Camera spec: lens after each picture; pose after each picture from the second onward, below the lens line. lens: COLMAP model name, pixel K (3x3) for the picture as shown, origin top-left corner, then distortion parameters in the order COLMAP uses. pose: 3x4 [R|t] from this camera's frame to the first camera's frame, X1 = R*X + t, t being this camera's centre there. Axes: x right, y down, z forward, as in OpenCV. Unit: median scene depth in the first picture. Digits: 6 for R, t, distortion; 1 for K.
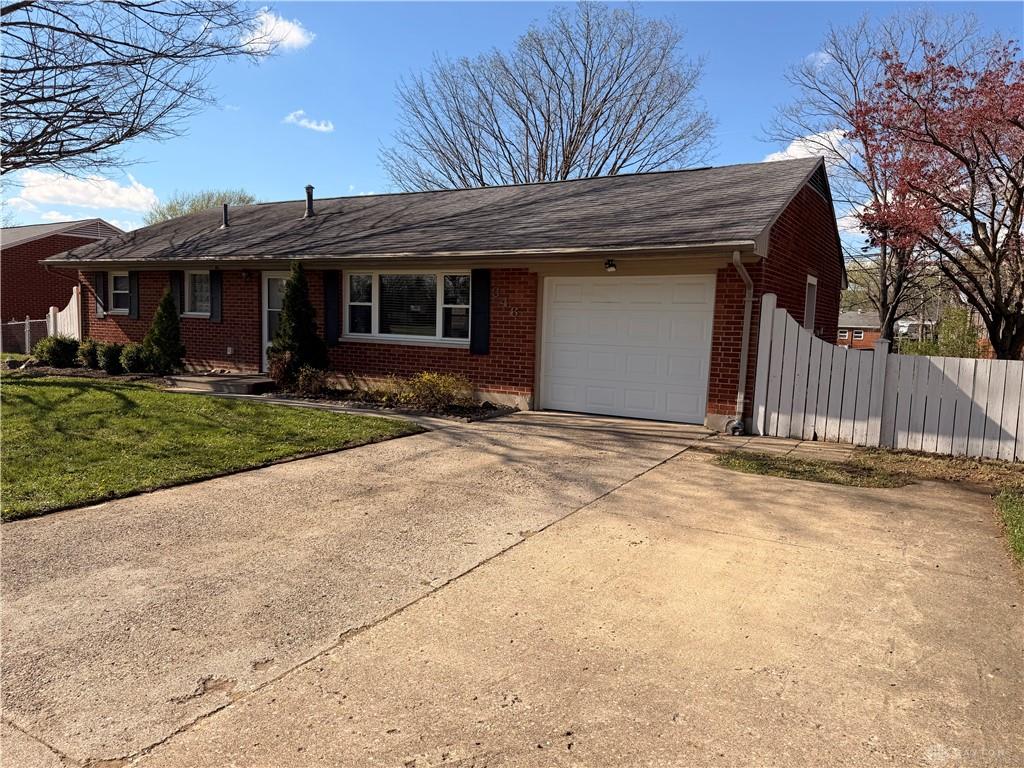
lens RADIAL K [[718.6, 0, 512.7], [0, 718.6, 406.4], [0, 0, 1]] dist [0.035594, -0.005530]
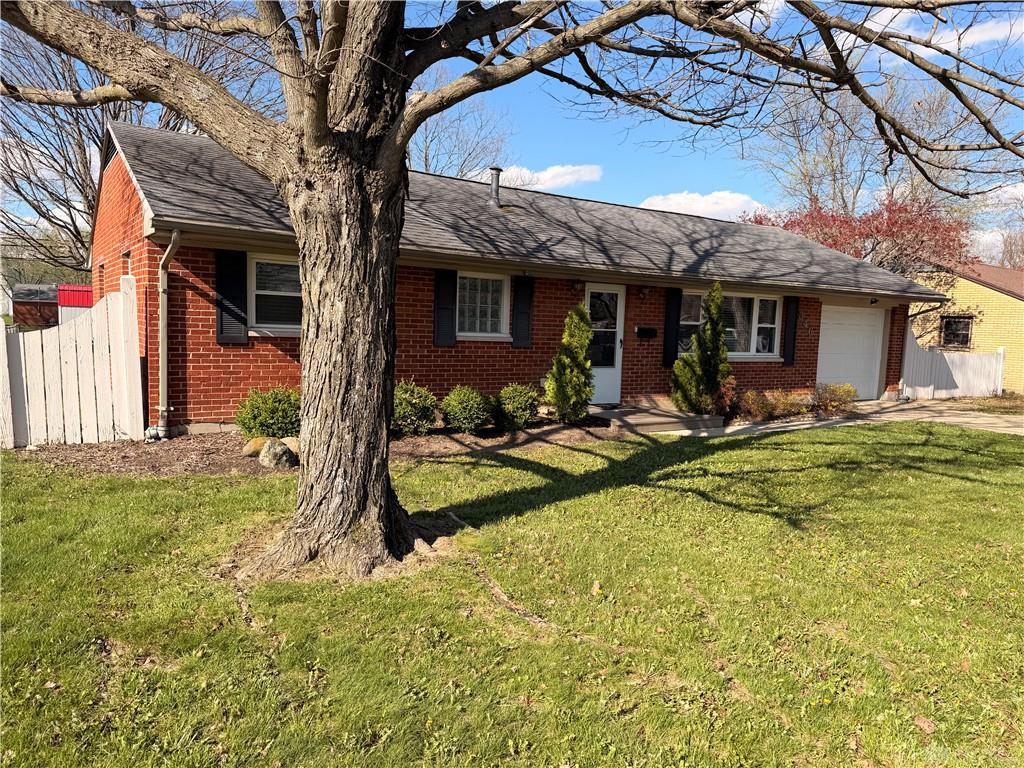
lens RADIAL K [[718.6, 0, 512.7], [0, 718.6, 406.4], [0, 0, 1]] dist [0.035594, -0.005530]
pose [[0.429905, -0.116303, 0.895352, -1.302989], [0.088571, 0.992318, 0.086371, -0.144474], [-0.898519, 0.042171, 0.436903, 0.840910]]
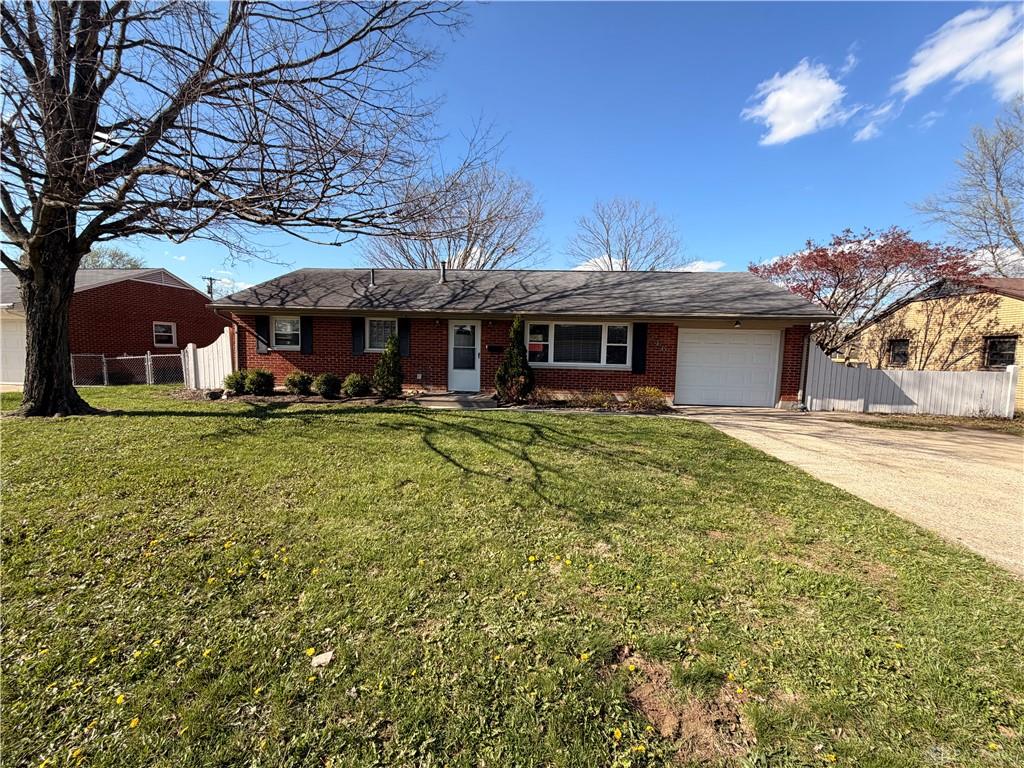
lens RADIAL K [[412.6, 0, 512.0], [0, 412.6, 384.0], [0, 0, 1]] dist [0.002685, 0.000358]
pose [[0.892576, -0.043325, 0.448810, -0.701148], [0.056450, 0.998279, -0.015900, -0.048071], [-0.447349, 0.039527, 0.893486, 0.264663]]
